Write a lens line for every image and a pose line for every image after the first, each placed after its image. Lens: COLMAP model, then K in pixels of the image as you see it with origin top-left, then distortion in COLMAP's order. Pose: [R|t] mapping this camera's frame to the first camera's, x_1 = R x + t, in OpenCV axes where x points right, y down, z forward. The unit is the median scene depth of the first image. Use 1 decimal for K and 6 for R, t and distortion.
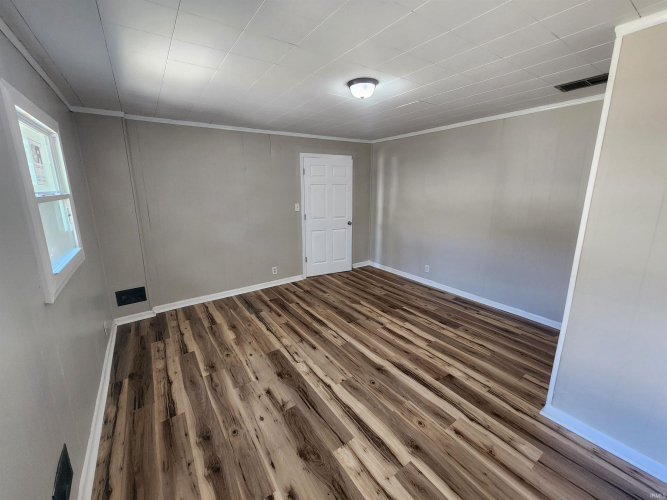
lens RADIAL K [[271.5, 0, 333.6], [0, 271.5, 246.7], [0, 0, 1]] dist [-0.002585, -0.000779]
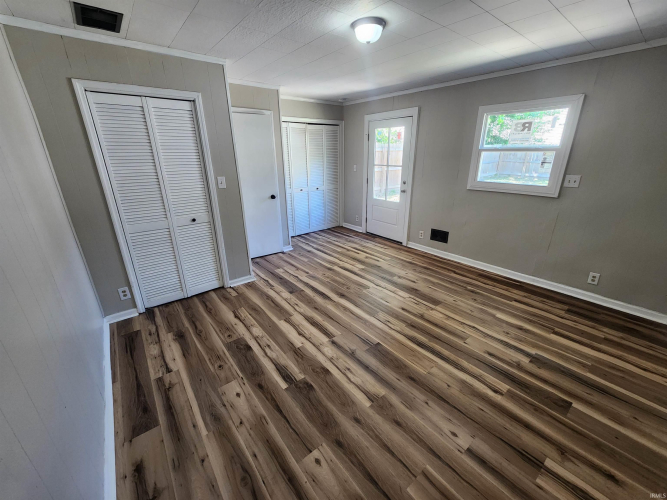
lens RADIAL K [[271.5, 0, 333.7], [0, 271.5, 249.0], [0, 0, 1]] dist [-0.002585, -0.000779]
pose [[-0.997354, 0.041483, -0.059701, 0.231349], [0.002901, 0.843268, 0.537486, -0.352564], [0.072640, 0.535891, -0.841157, 1.631178]]
